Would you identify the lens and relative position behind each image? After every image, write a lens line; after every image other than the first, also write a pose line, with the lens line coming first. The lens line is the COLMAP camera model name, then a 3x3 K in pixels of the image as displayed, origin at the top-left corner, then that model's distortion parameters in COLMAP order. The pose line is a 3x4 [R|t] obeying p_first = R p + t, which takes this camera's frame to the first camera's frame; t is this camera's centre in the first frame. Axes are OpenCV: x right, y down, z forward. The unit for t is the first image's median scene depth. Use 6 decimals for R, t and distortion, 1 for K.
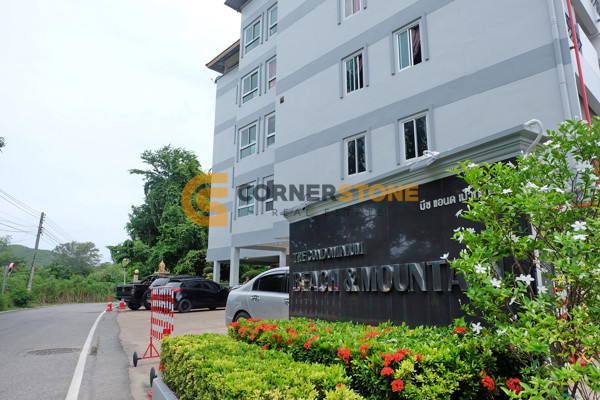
lens RADIAL K [[413.1, 0, 301.2], [0, 413.1, 178.6], [0, 0, 1]] dist [-0.044667, 0.061422]
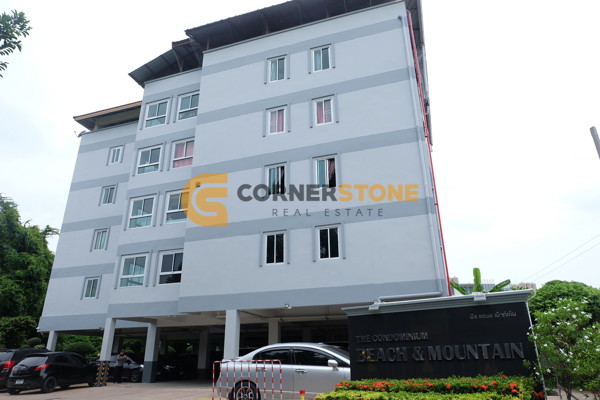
lens RADIAL K [[406.8, 0, 299.2], [0, 406.8, 188.5], [0, 0, 1]] dist [-0.050025, 0.050619]
pose [[0.873978, 0.175803, 0.453051, -0.237547], [-0.109778, 0.979595, -0.168353, -0.020771], [-0.473403, 0.097402, 0.875444, -0.069875]]
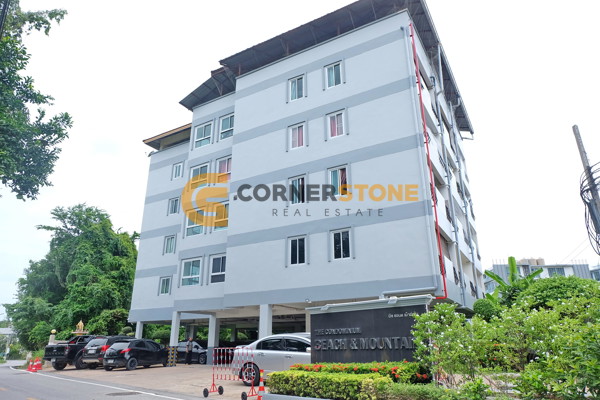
lens RADIAL K [[406.8, 0, 299.2], [0, 406.8, 188.5], [0, 0, 1]] dist [-0.050025, 0.050619]
pose [[0.955554, 0.096080, 0.278722, -0.168284], [-0.064901, 0.990767, -0.119031, -0.062832], [-0.287585, 0.095651, 0.952967, -0.220862]]
